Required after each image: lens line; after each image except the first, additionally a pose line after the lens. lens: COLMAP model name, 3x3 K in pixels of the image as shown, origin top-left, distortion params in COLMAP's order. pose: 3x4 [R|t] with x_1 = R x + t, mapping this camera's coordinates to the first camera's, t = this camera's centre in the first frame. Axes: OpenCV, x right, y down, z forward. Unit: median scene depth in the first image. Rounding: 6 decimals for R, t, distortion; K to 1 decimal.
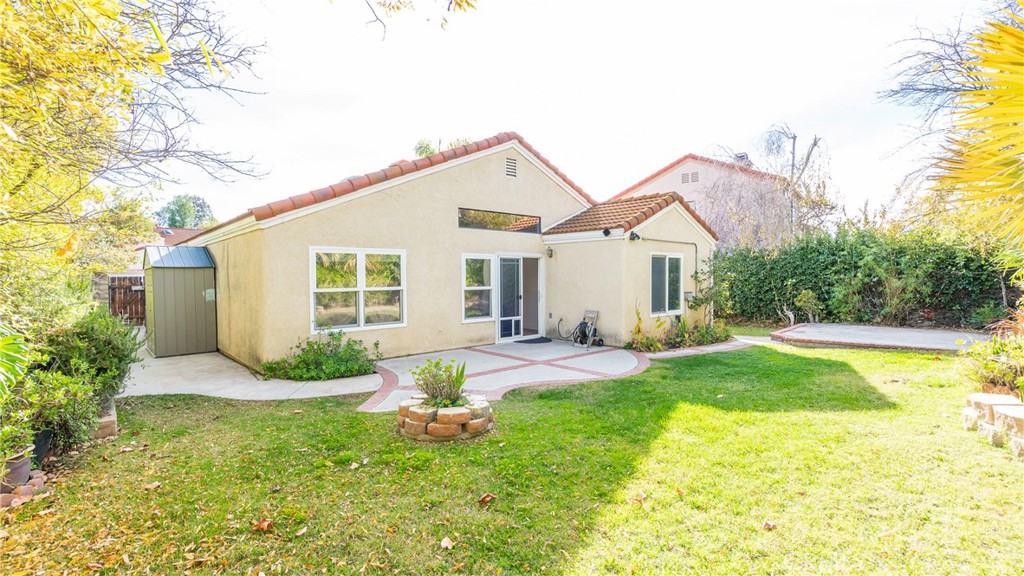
lens RADIAL K [[471.6, 0, 509.3], [0, 471.6, 286.1], [0, 0, 1]] dist [0.000150, 0.000384]
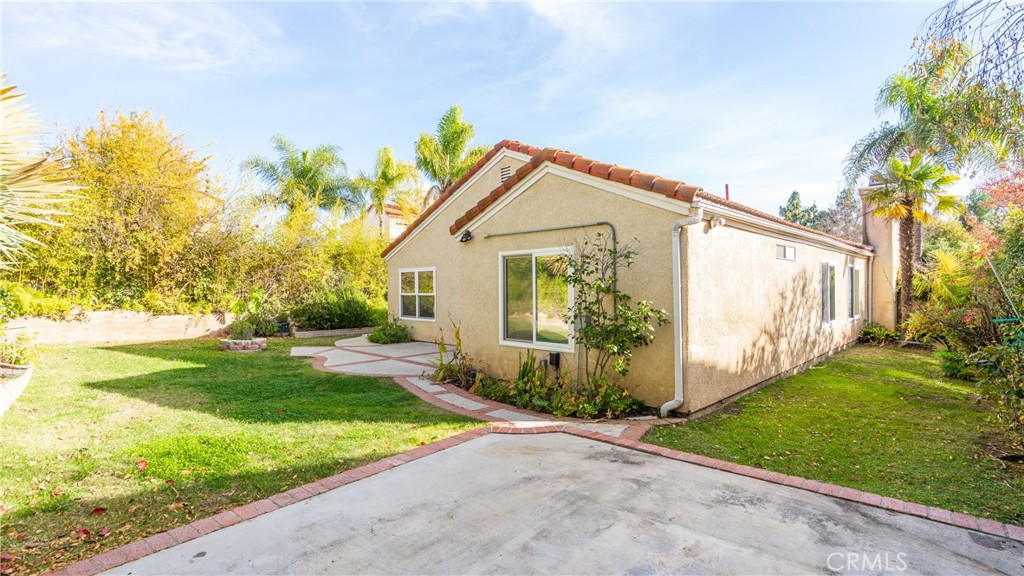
lens RADIAL K [[471.6, 0, 511.1], [0, 471.6, 288.9], [0, 0, 1]] dist [0.000150, 0.000384]
pose [[0.079066, 0.008225, -0.996835, 1.084491], [-0.014787, 0.999866, 0.007077, -0.023643], [0.996760, 0.014181, 0.079177, 1.026188]]
